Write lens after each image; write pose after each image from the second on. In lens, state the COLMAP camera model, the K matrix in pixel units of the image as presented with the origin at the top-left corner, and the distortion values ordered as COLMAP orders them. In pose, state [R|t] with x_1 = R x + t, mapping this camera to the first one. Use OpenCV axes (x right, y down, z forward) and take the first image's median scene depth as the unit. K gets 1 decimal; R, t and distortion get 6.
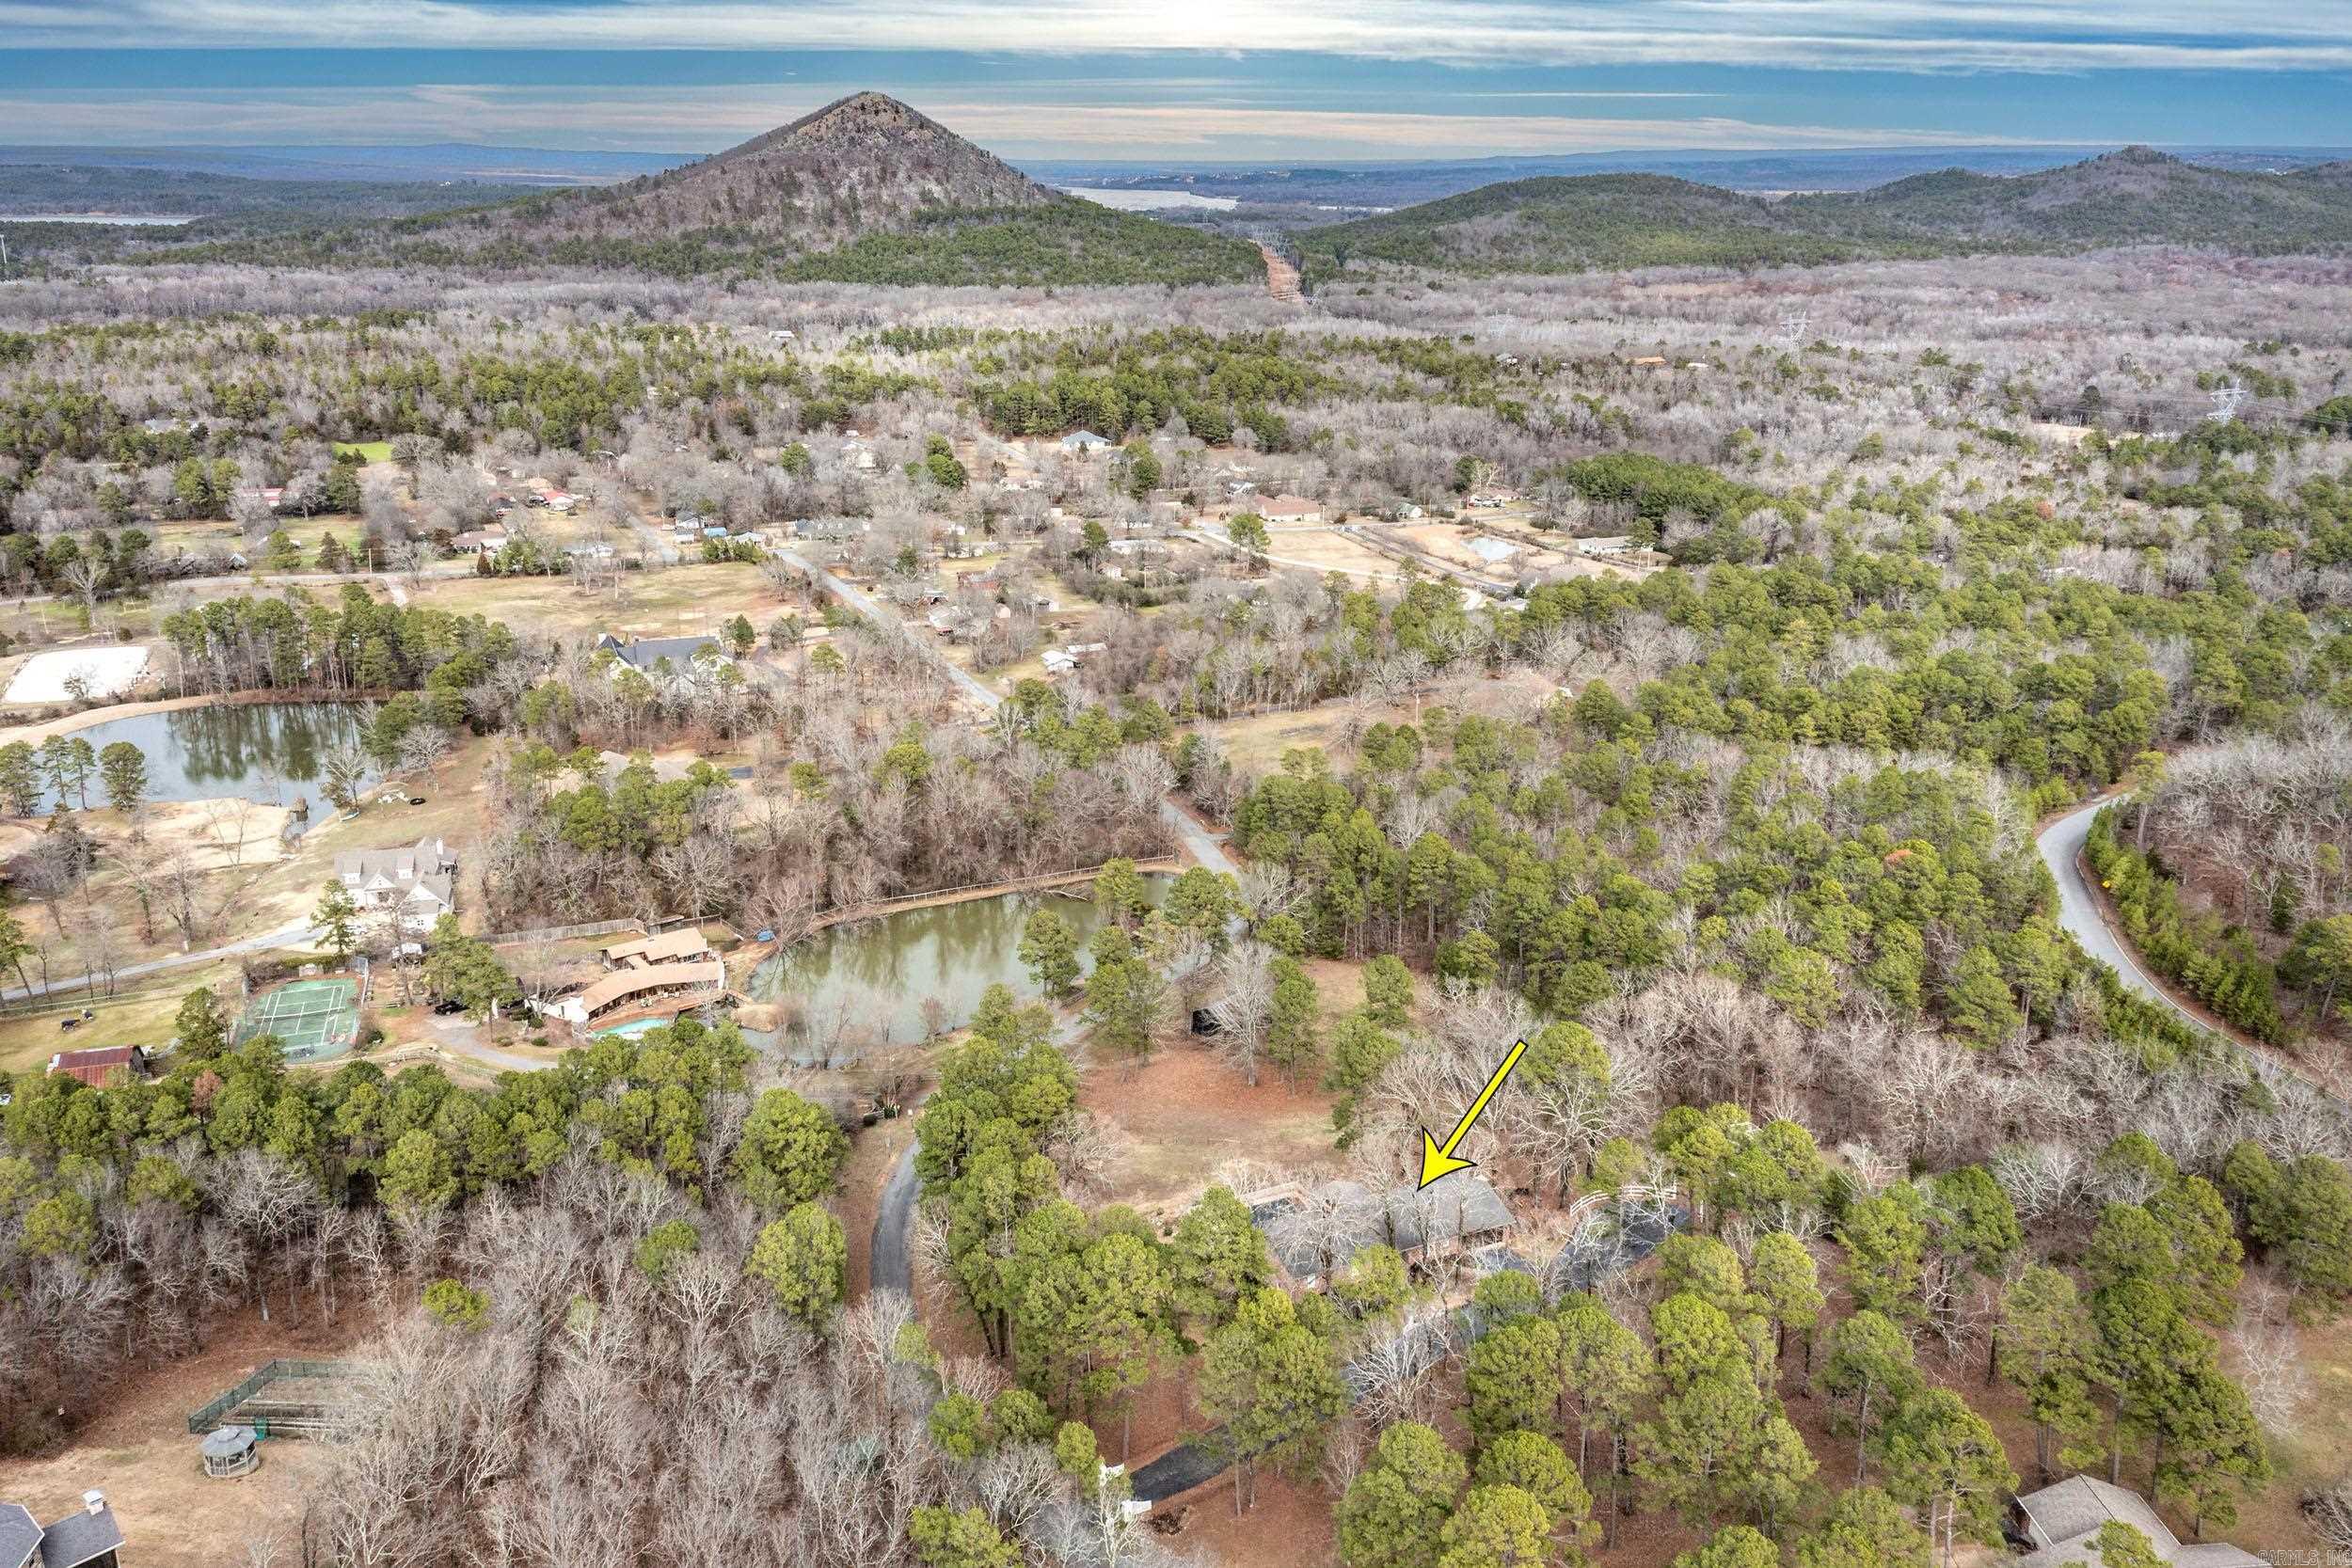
lens RADIAL K [[1744.6, 0, 1176.0], [0, 1744.6, 784.0], [0, 0, 1]] dist [0.229793, -0.295815]
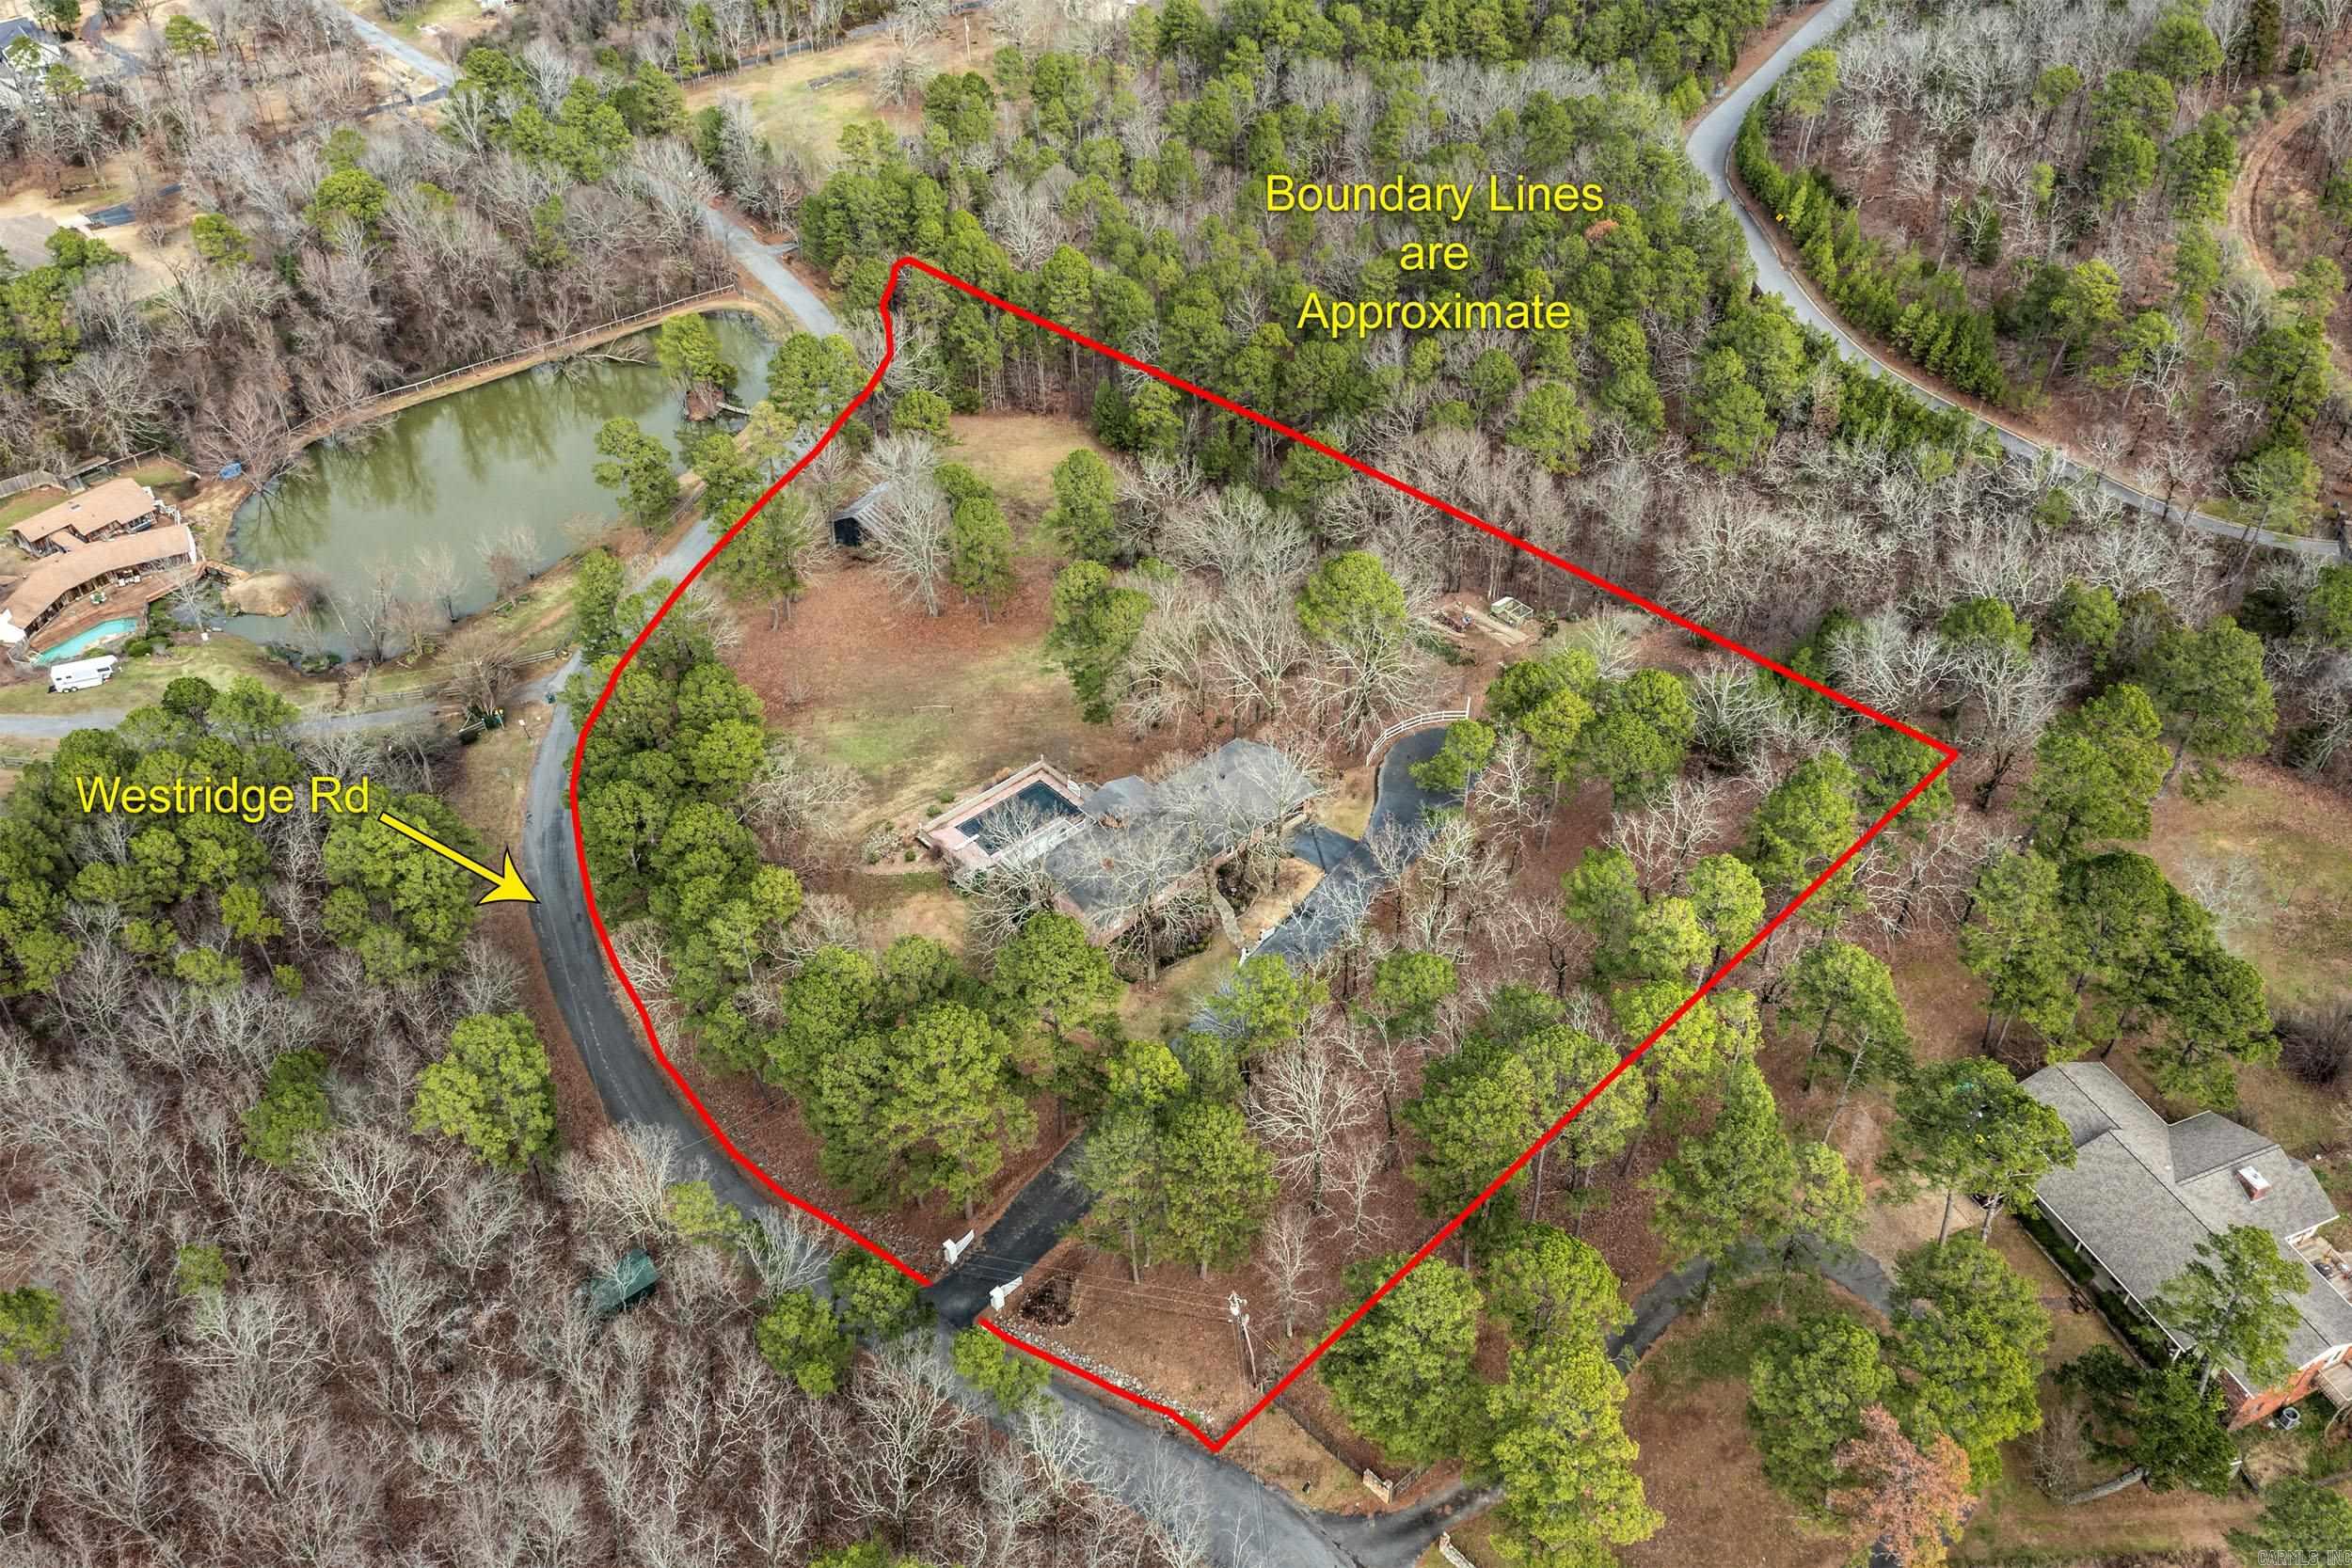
lens RADIAL K [[1744.6, 0, 1176.0], [0, 1744.6, 784.0], [0, 0, 1]] dist [0.229793, -0.295815]
pose [[0.958834, -0.187873, 0.212932, -0.031937], [0.097590, 0.922192, 0.374215, -0.047099], [-0.266670, -0.338031, 0.902564, 0.129340]]
